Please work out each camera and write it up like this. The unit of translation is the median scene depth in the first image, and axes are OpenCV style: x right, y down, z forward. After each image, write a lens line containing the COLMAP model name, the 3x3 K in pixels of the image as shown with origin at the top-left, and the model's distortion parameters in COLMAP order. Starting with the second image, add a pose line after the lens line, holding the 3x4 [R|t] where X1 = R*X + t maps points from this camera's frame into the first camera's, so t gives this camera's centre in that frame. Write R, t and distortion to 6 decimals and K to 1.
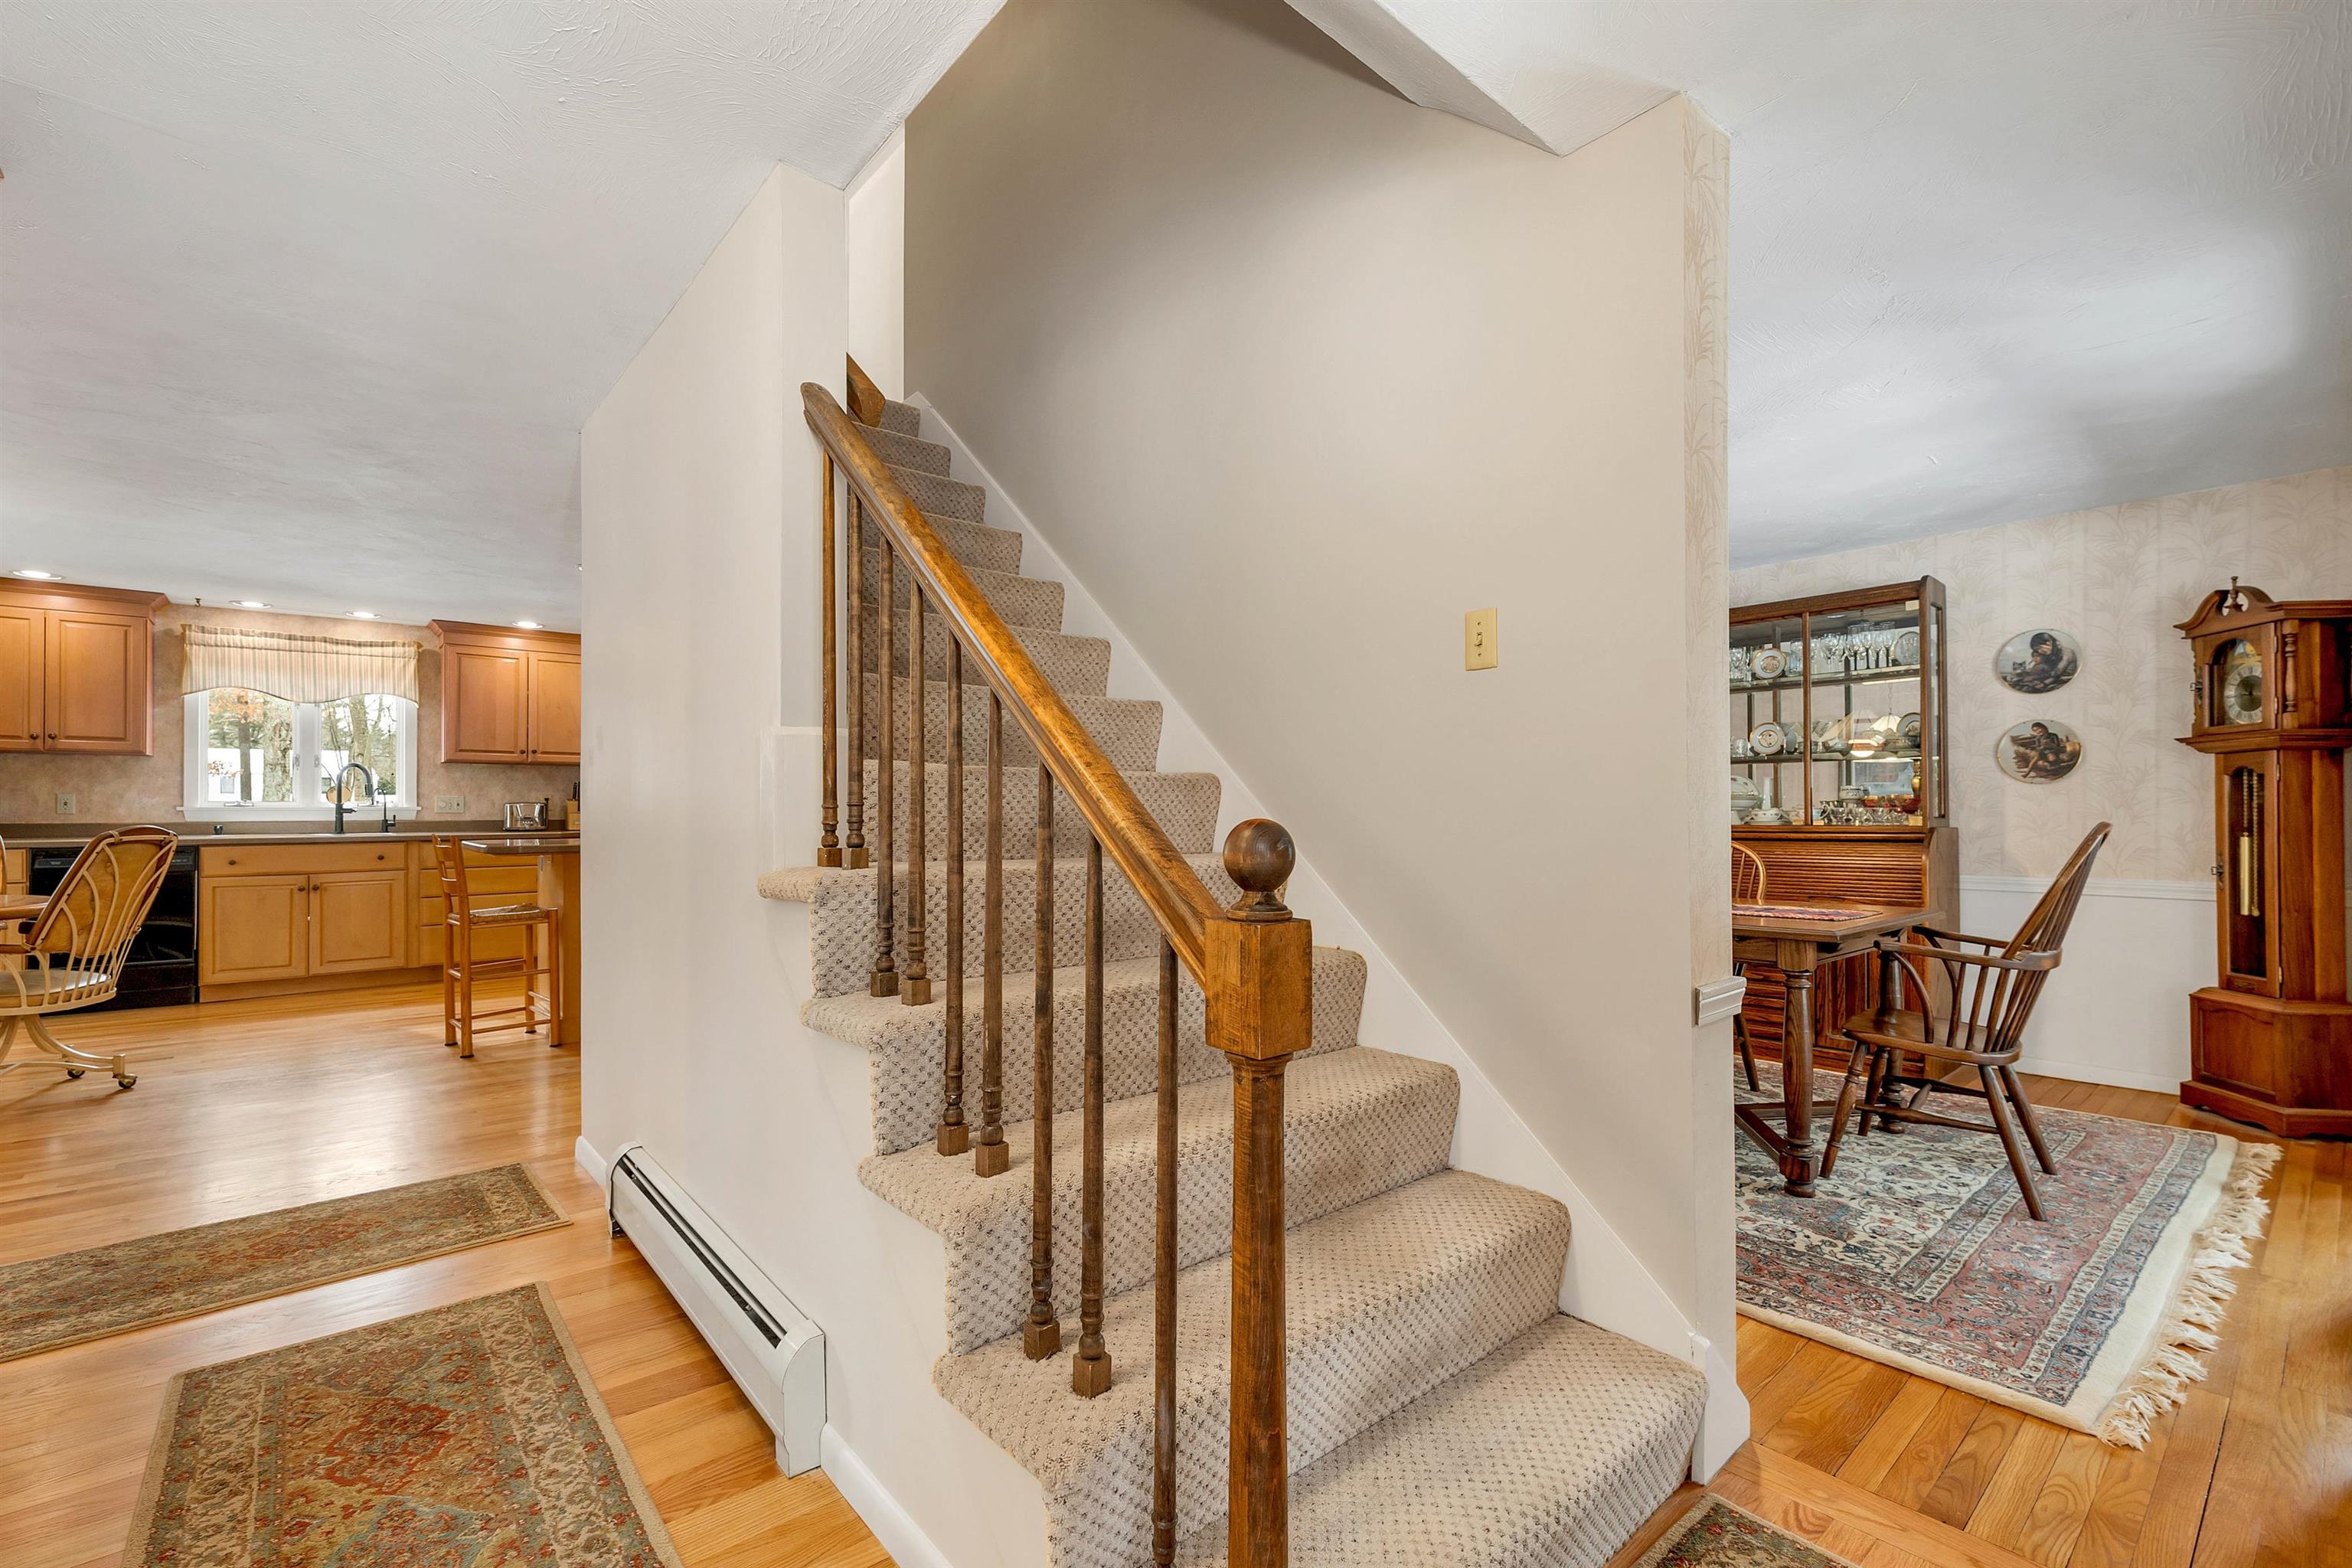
lens RADIAL K [[1017.9, 0, 1172.4], [0, 1017.9, 804.2], [0, 0, 1]] dist [0.001332, 0.000311]
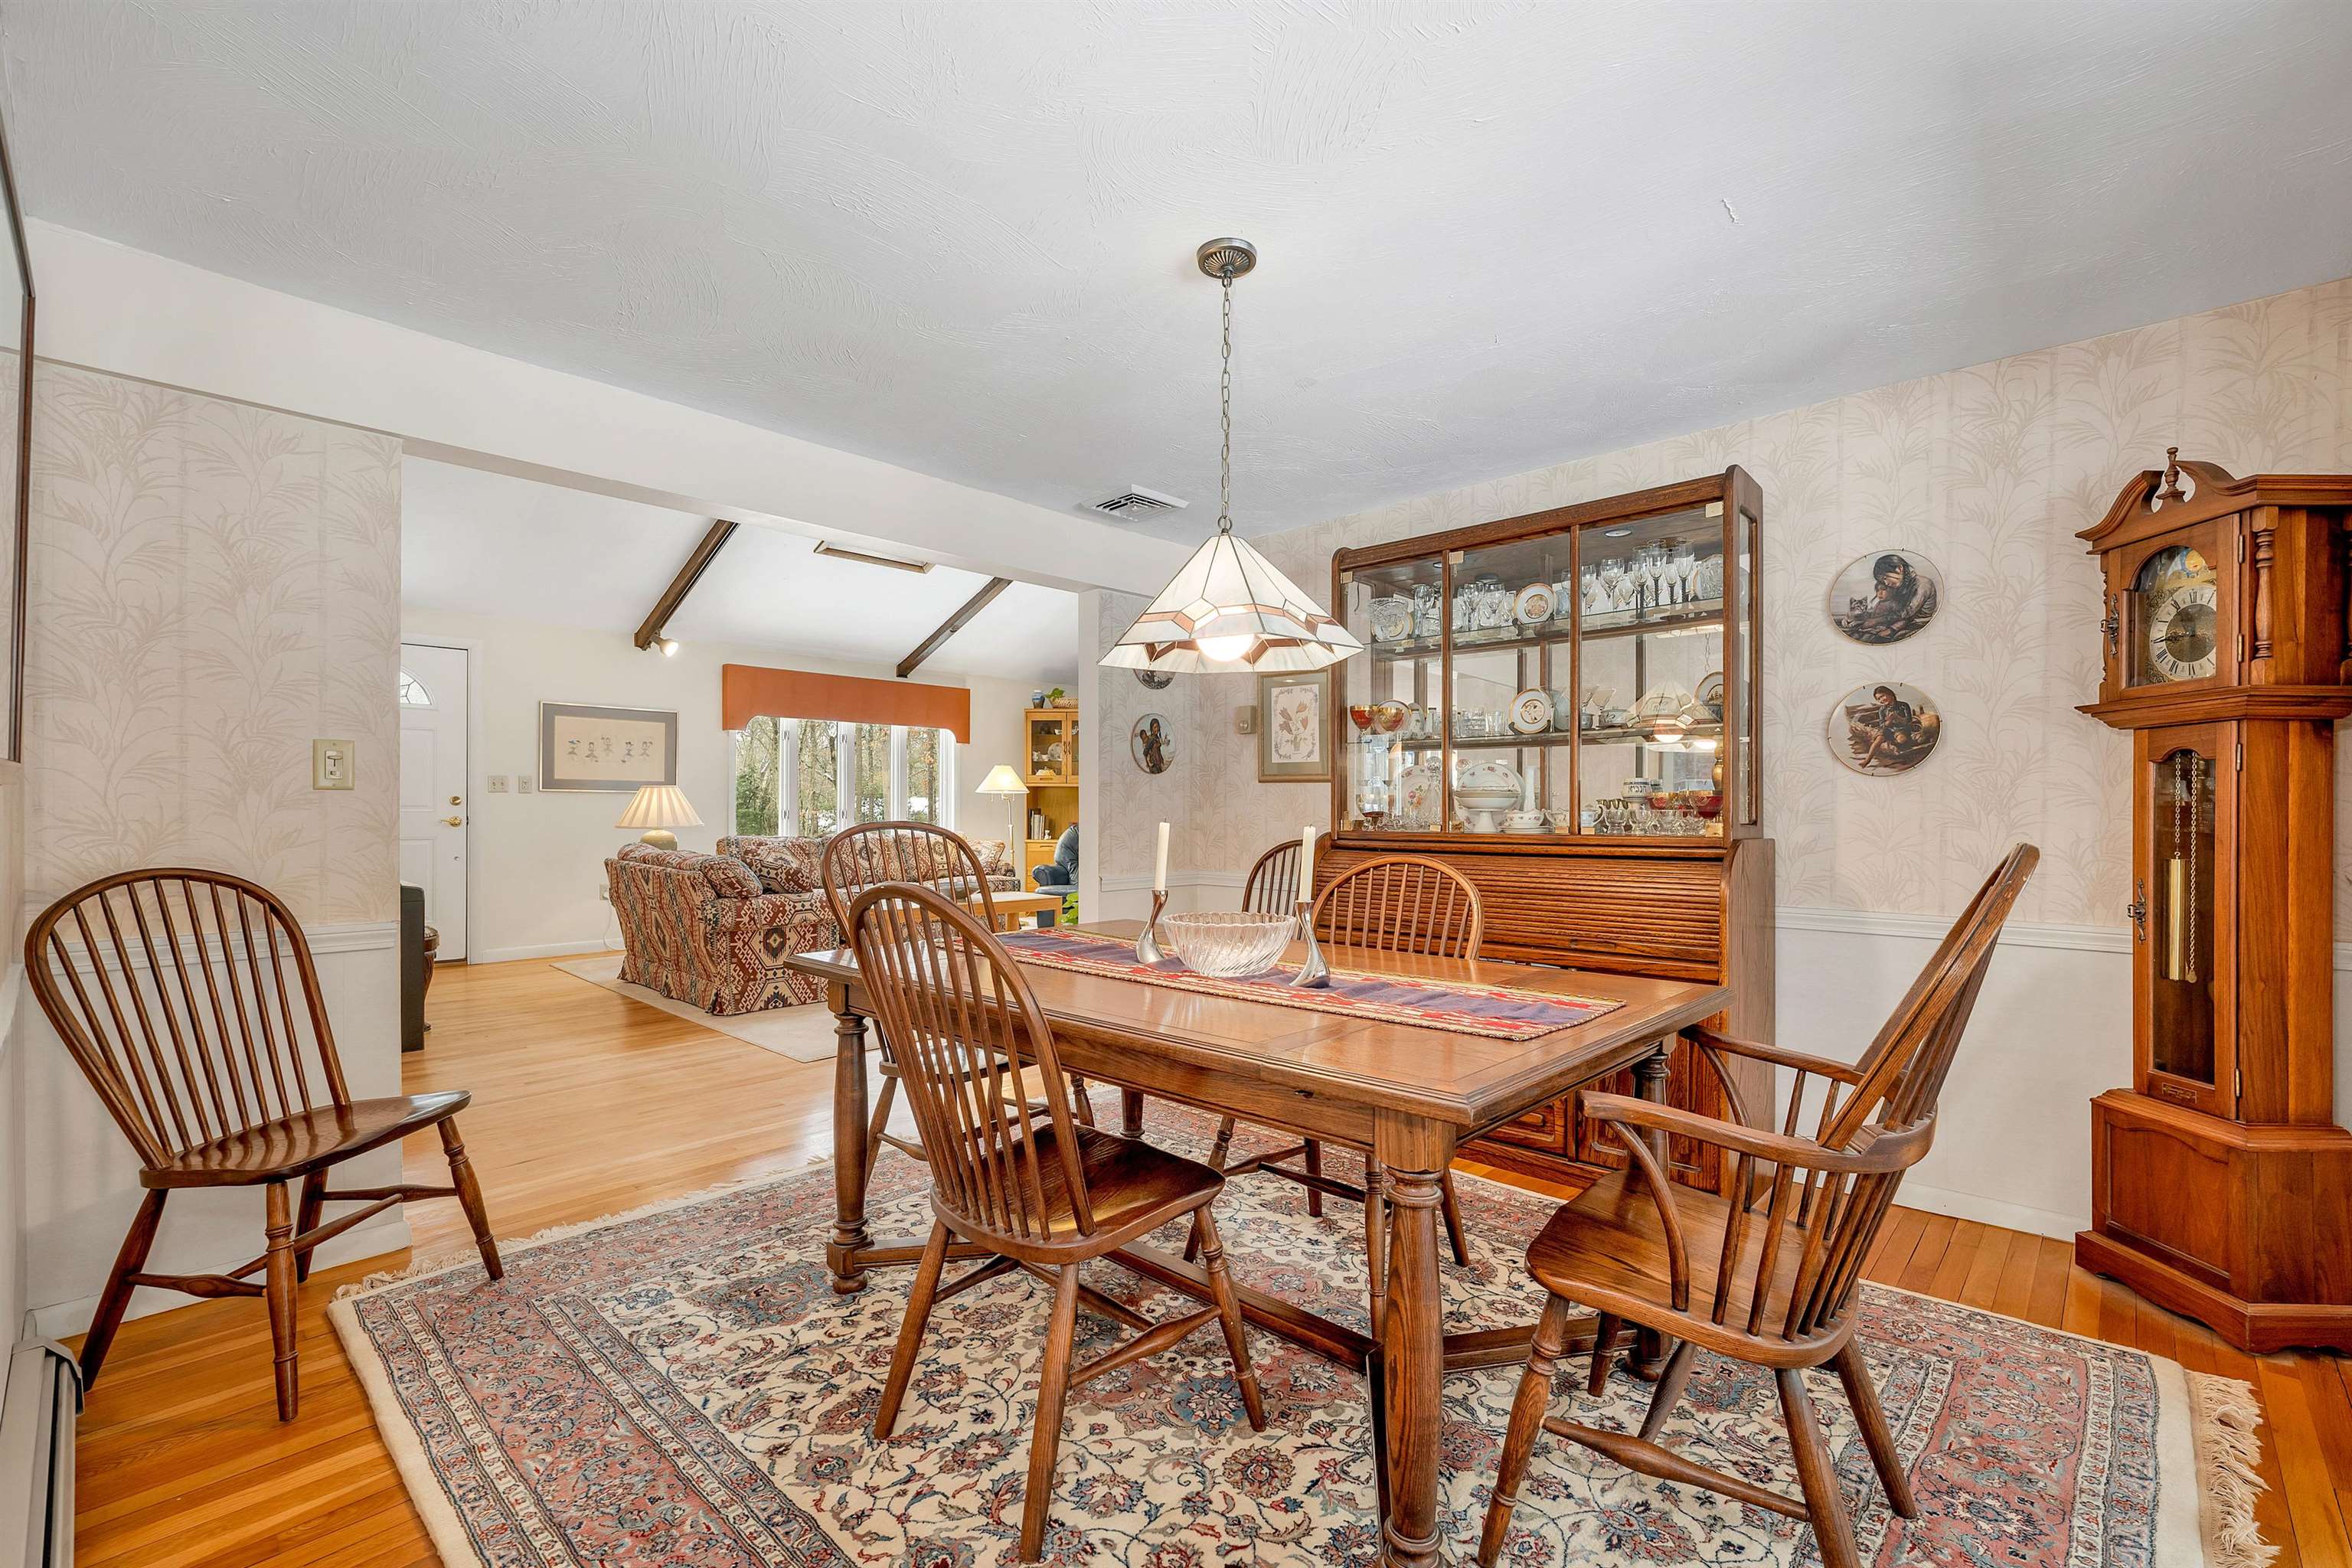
lens RADIAL K [[1014.0, 0, 1189.7], [0, 1014.0, 813.4], [0, 0, 1]] dist [-0.001874, -0.000064]
pose [[0.993291, 0.005398, 0.115518, 0.311438], [-0.006695, 0.999919, 0.010841, 0.000687], [-0.115450, -0.011541, 0.993246, 0.379713]]
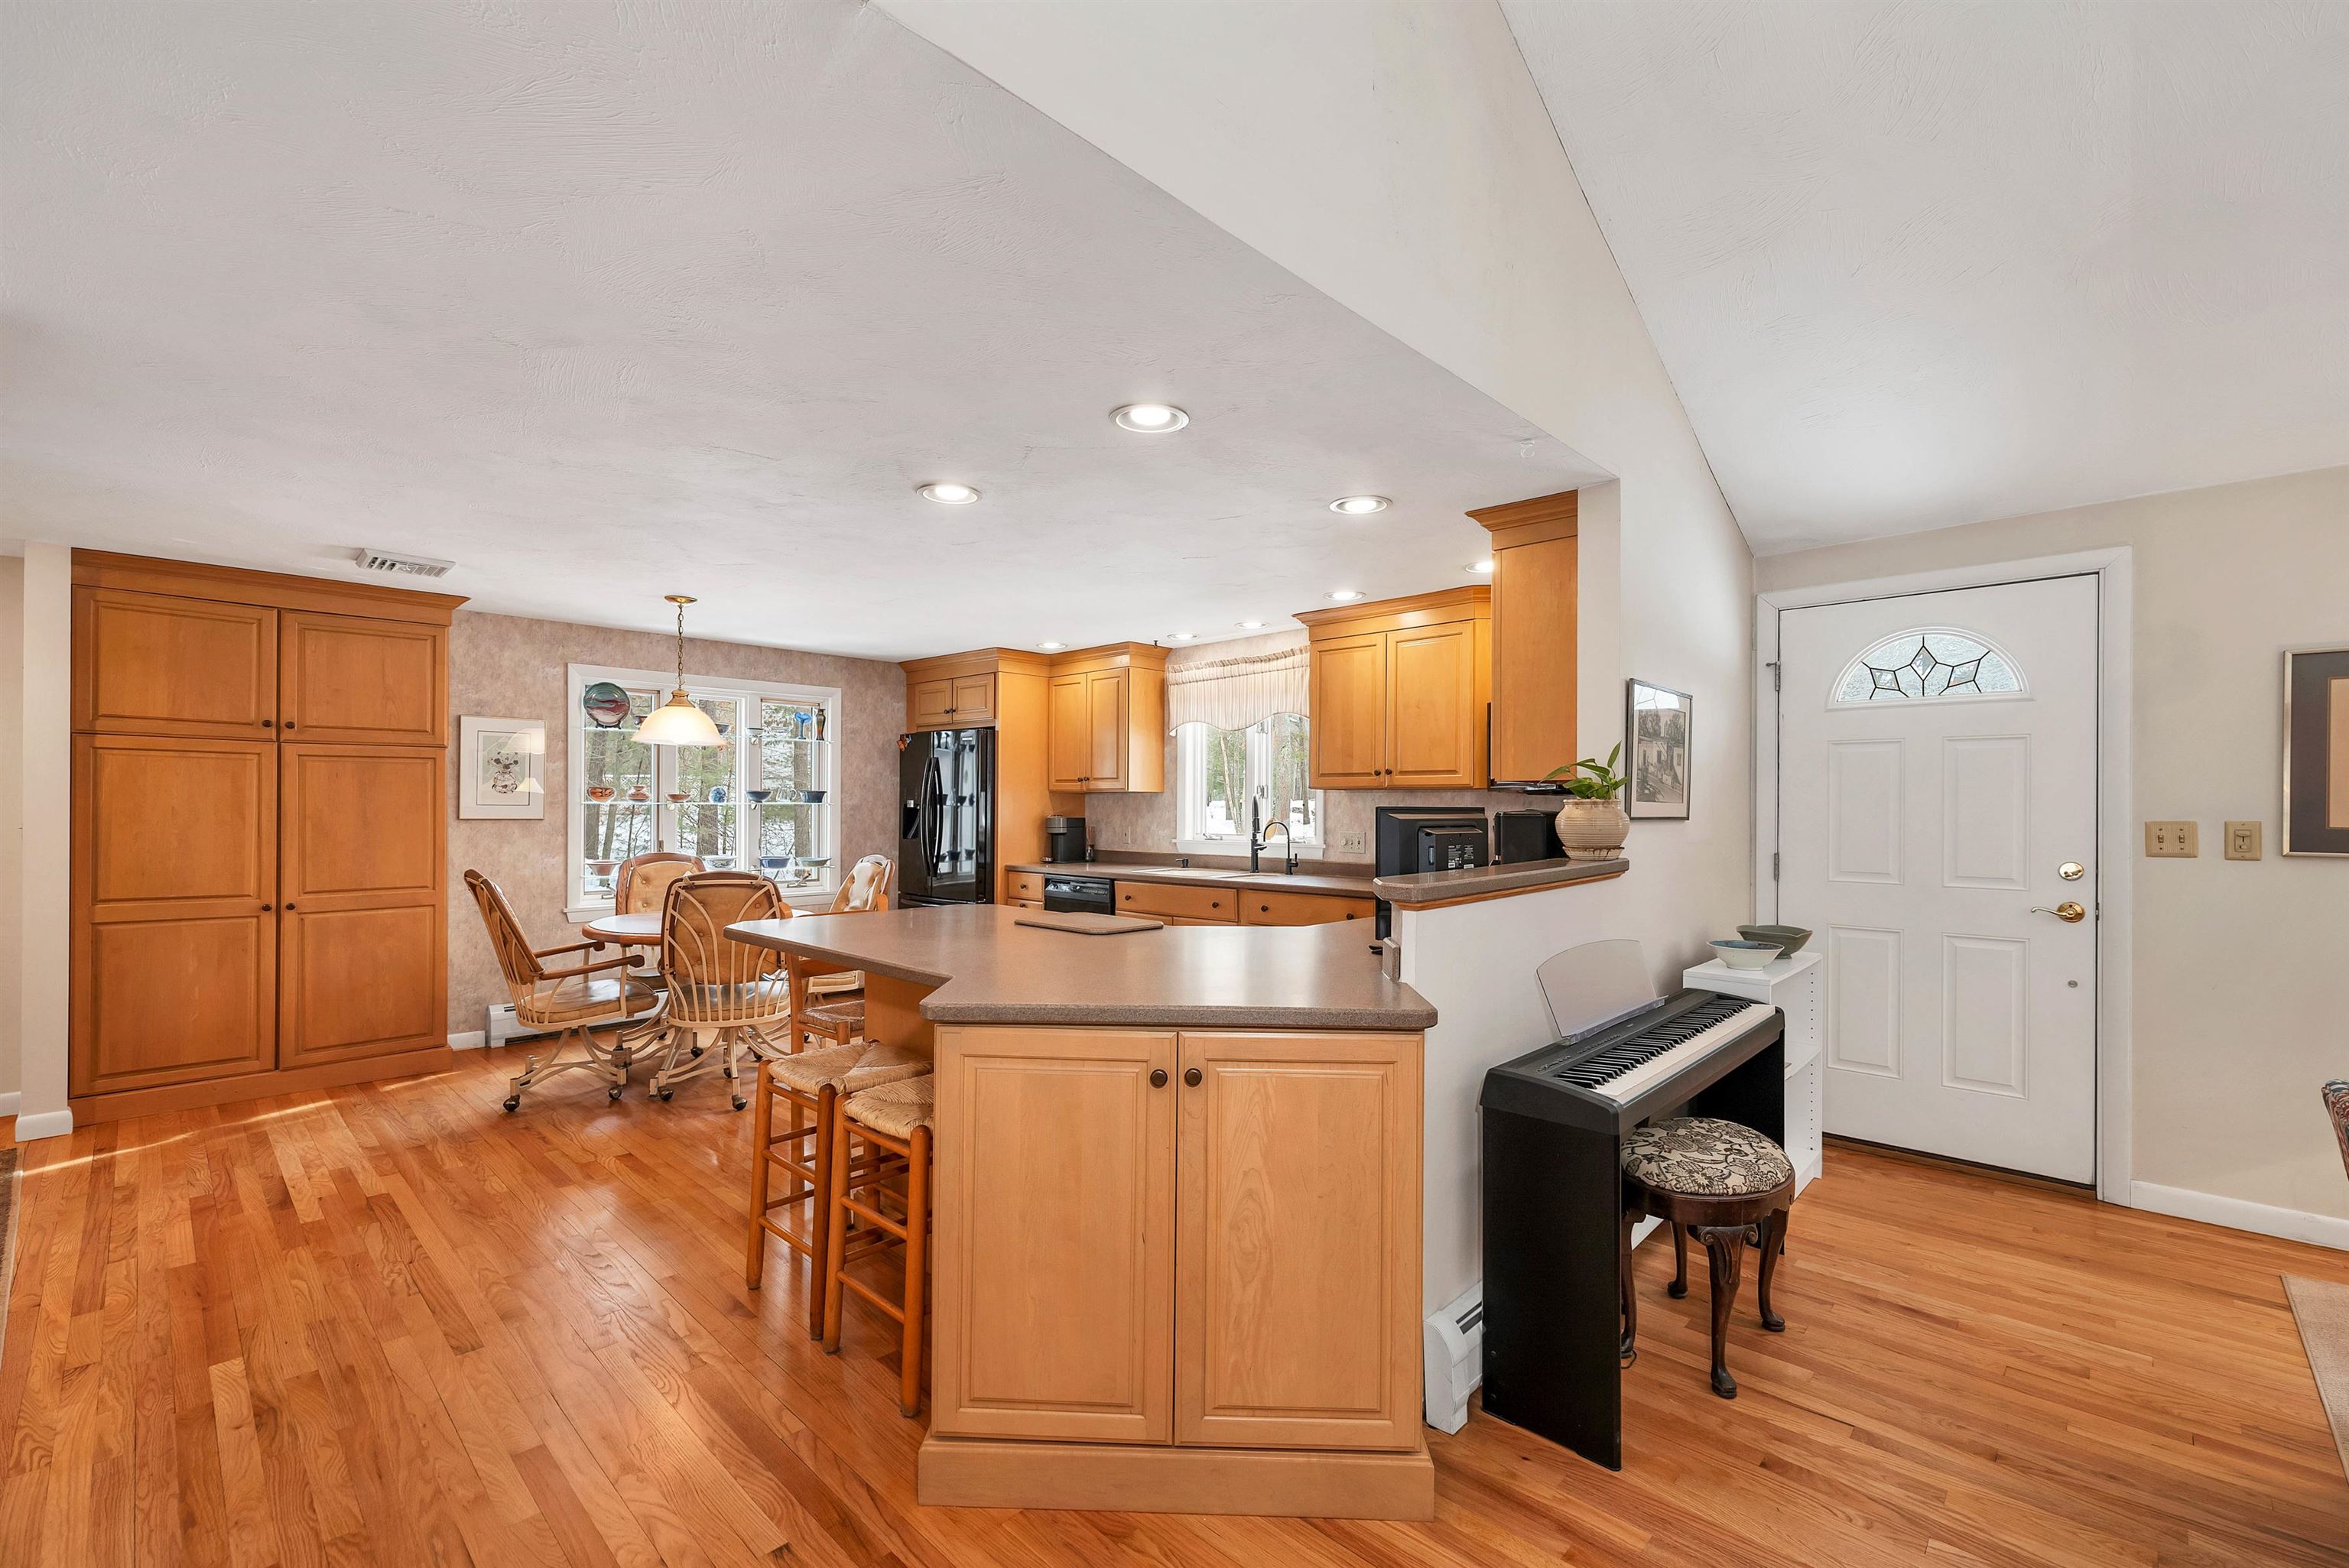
lens RADIAL K [[985.7, 0, 1171.8], [0, 985.7, 807.4], [0, 0, 1]] dist [0.001617, 0.000047]
pose [[0.099135, 0.001619, -0.995073, 0.069270], [-0.000750, 0.999999, 0.001553, -0.046005], [0.995074, 0.000592, 0.099137, 1.288338]]
